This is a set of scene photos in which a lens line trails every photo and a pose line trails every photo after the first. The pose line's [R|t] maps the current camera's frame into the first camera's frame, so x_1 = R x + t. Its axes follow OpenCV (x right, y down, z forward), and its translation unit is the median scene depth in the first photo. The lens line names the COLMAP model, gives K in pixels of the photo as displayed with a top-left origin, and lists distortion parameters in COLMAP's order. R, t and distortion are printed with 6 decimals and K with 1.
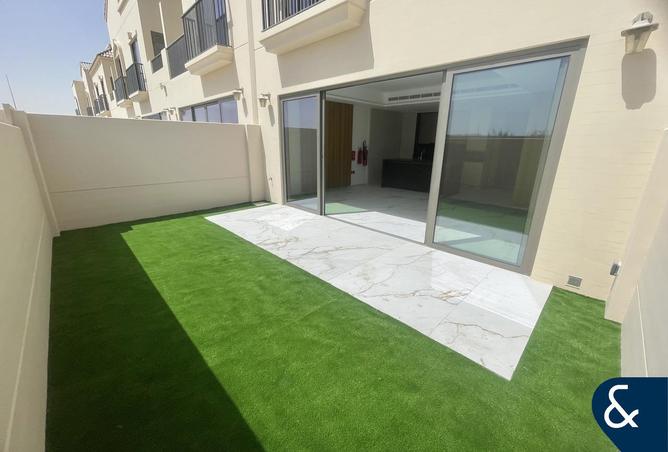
lens RADIAL K [[268.9, 0, 334.0], [0, 268.9, 226.0], [0, 0, 1]] dist [-0.000099, 0.000204]
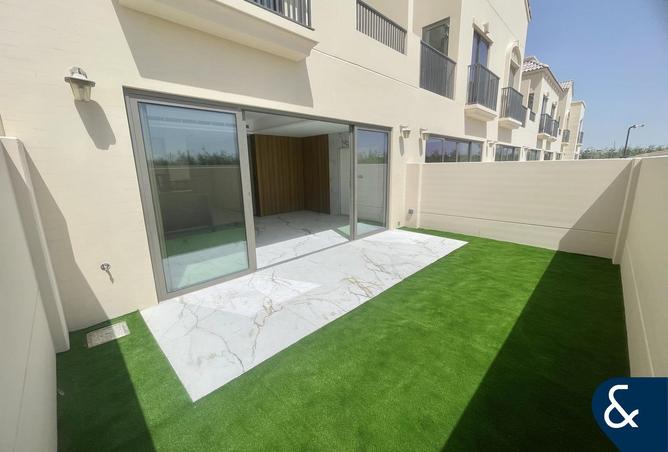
lens RADIAL K [[265.0, 0, 333.4], [0, 265.0, 216.7], [0, 0, 1]] dist [0.037118, 0.000054]
pose [[0.021620, -0.188650, 0.981806, -0.868357], [0.345405, 0.922976, 0.169740, -0.273847], [-0.938205, 0.335451, 0.085115, 0.832502]]
